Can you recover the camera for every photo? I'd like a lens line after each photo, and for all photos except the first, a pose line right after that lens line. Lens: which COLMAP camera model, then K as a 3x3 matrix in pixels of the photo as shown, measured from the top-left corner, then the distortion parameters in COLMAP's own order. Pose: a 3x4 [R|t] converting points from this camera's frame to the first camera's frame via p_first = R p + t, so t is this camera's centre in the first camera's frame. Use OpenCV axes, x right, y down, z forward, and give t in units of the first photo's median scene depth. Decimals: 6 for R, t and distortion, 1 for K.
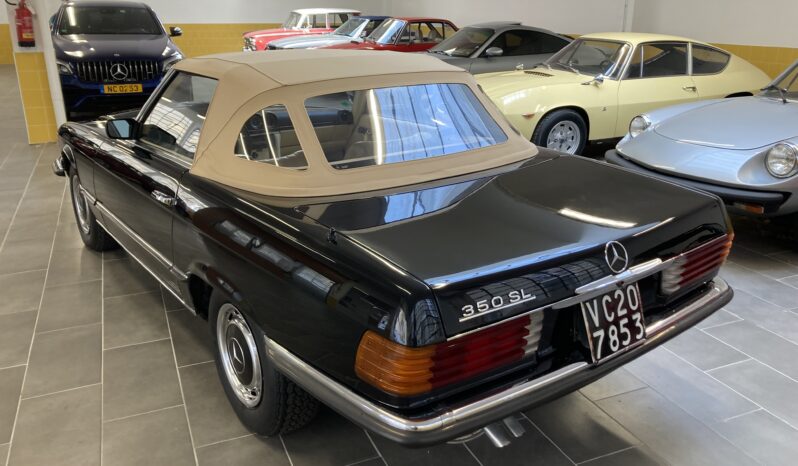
lens RADIAL K [[656.3, 0, 399.0], [0, 656.3, 233.0], [0, 0, 1]] dist [-0.036863, -0.006075]
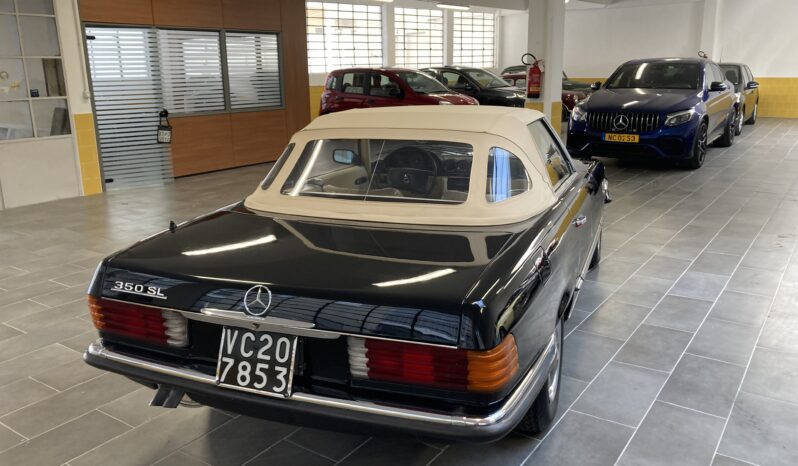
lens RADIAL K [[635.2, 0, 399.0], [0, 635.2, 233.0], [0, 0, 1]] dist [0.010391, -0.081778]
pose [[0.516778, 0.187351, -0.835368, 1.237225], [-0.246105, 0.967085, 0.064645, -0.183753], [0.819983, 0.172181, 0.545876, 0.578294]]
